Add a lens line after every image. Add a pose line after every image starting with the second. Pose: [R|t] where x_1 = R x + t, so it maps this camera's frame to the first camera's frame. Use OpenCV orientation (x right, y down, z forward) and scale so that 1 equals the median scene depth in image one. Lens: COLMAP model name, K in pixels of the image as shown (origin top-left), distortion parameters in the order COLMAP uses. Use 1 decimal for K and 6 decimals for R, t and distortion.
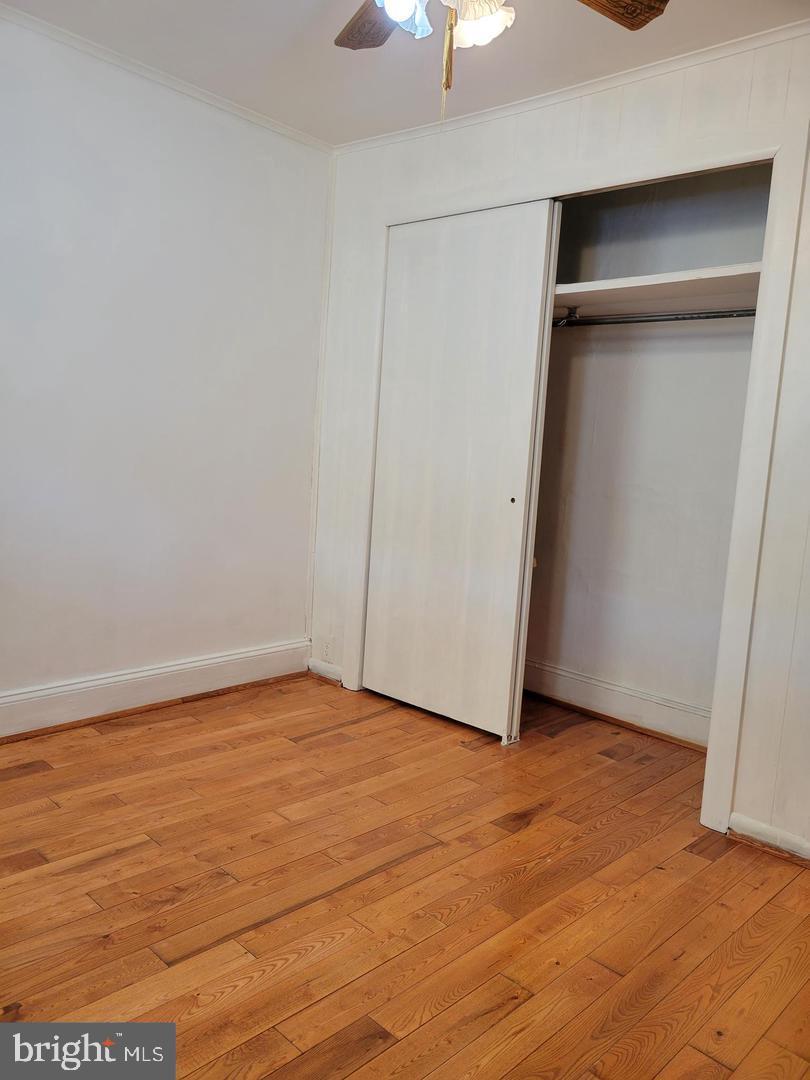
lens RADIAL K [[815.6, 0, 408.1], [0, 815.6, 539.8], [0, 0, 1]] dist [0.050197, -0.034521]
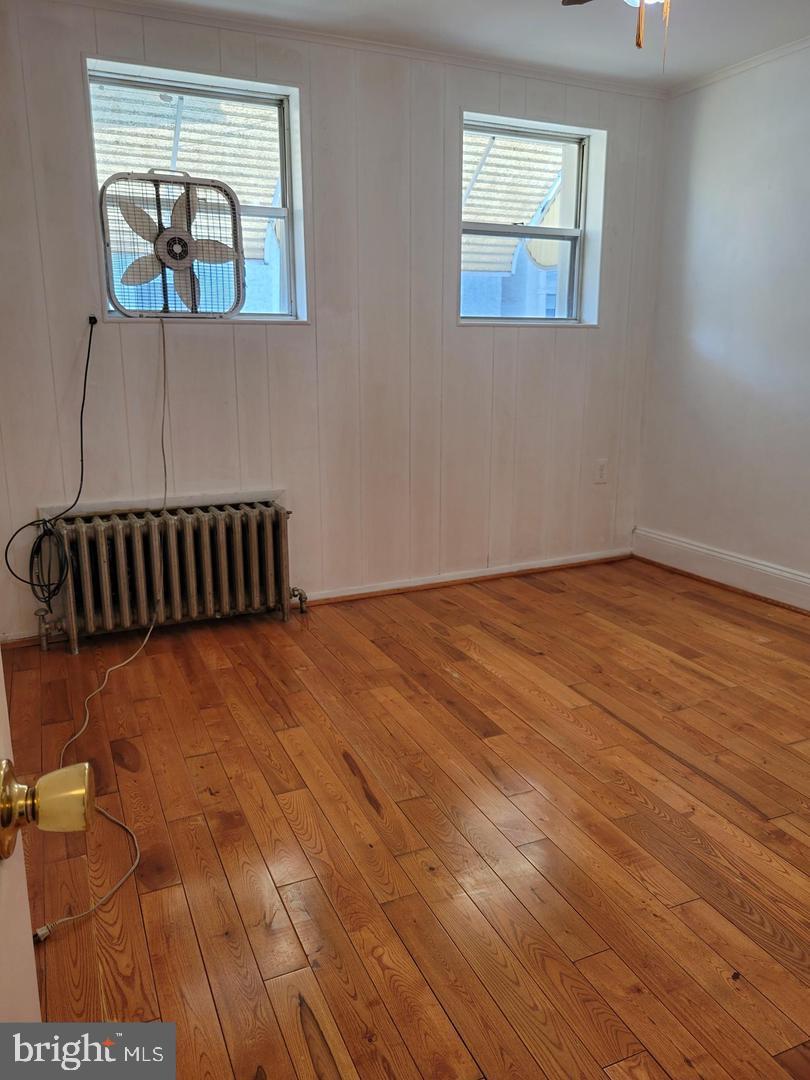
lens RADIAL K [[815.6, 0, 408.0], [0, 815.6, 538.2], [0, 0, 1]] dist [0.050197, -0.034521]
pose [[-0.371408, 0.153183, -0.915746, 1.053308], [-0.135281, 0.966842, 0.216598, -0.071529], [0.918561, 0.204330, -0.338371, 0.972346]]
